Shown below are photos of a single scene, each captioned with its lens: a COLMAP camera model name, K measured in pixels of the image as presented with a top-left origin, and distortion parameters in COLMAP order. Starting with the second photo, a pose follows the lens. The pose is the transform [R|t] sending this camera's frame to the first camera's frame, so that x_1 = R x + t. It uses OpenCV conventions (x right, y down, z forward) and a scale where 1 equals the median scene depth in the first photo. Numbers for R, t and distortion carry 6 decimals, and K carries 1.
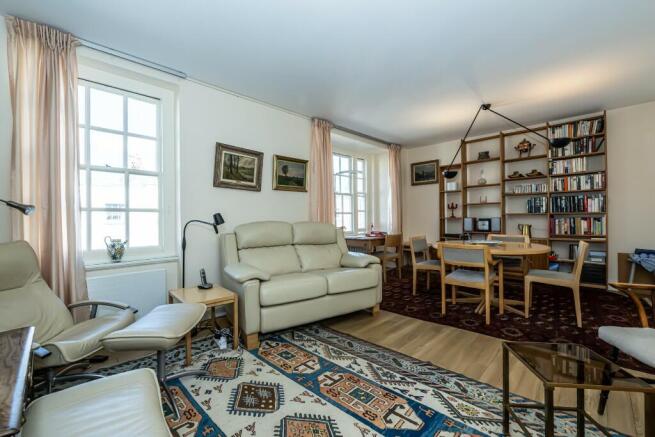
lens RADIAL K [[291.7, 0, 327.5], [0, 291.7, 218.5], [0, 0, 1]] dist [0.000293, 0.000052]
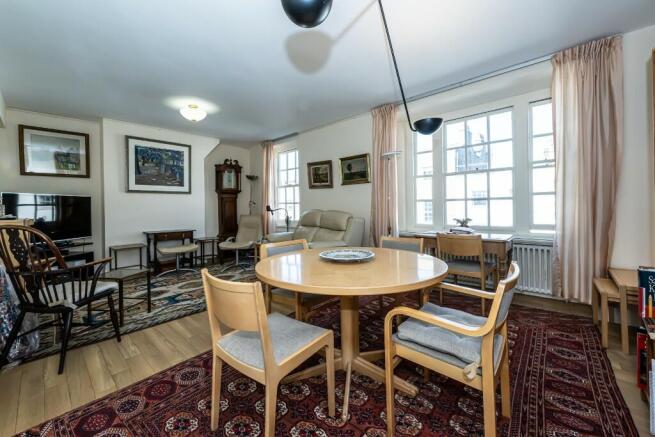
lens RADIAL K [[267.7, 0, 327.5], [0, 267.7, 218.5], [0, 0, 1]] dist [0.000186, -0.000062]
pose [[0.021256, 0.046201, -0.998706, 1.057589], [0.005475, 0.998911, 0.046327, -0.005788], [0.999759, -0.006453, 0.020980, 0.944176]]
